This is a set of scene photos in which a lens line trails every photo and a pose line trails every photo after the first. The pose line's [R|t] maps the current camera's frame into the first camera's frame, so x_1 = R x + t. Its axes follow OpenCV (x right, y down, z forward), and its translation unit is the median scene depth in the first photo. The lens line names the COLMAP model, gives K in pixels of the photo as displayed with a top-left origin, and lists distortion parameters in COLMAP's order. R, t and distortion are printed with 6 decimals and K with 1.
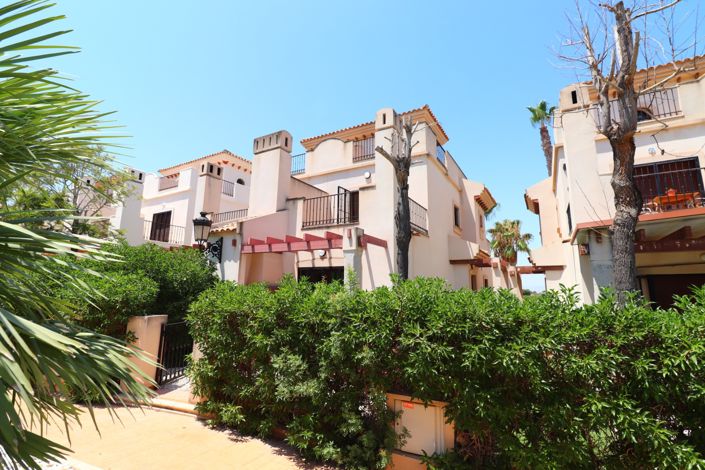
lens RADIAL K [[325.4, 0, 353.7], [0, 325.4, 232.9], [0, 0, 1]] dist [-0.008702, -0.007628]
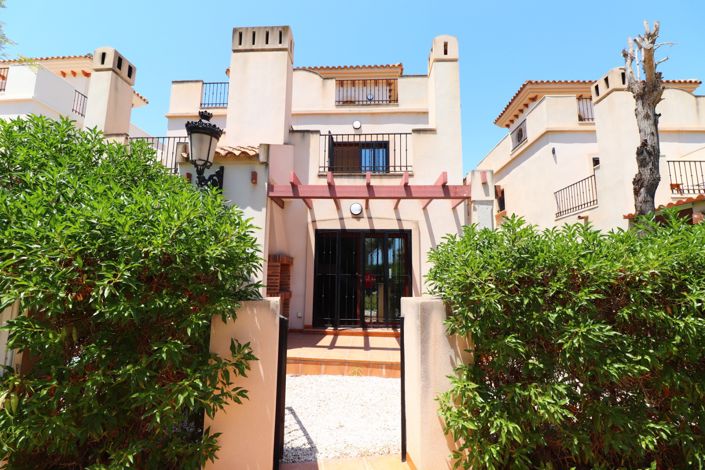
lens RADIAL K [[325.4, 0, 353.7], [0, 325.4, 233.3], [0, 0, 1]] dist [-0.008702, -0.007628]
pose [[0.887702, 0.054251, 0.457210, -0.413993], [-0.077104, 0.996527, 0.031458, 0.086496], [-0.453916, -0.063178, 0.888802, 0.340351]]
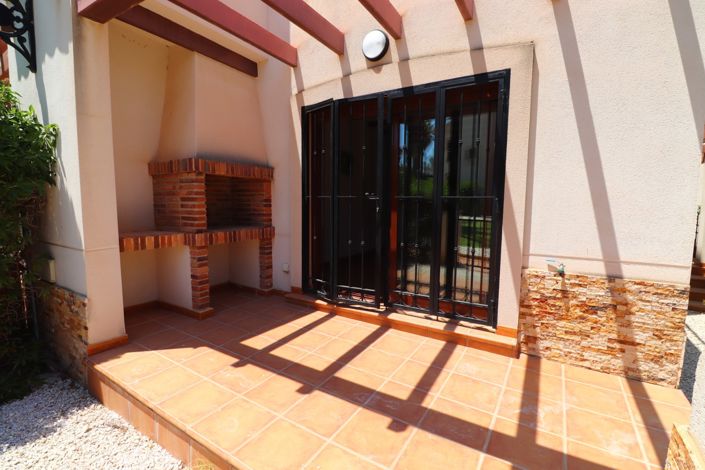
lens RADIAL K [[325.4, 0, 352.4], [0, 325.4, 235.3], [0, 0, 1]] dist [-0.008702, -0.007628]
pose [[0.999437, -0.002724, -0.033430, -0.104438], [0.012176, 0.958171, 0.285937, 0.138644], [0.031253, -0.286184, 0.957665, 0.623614]]
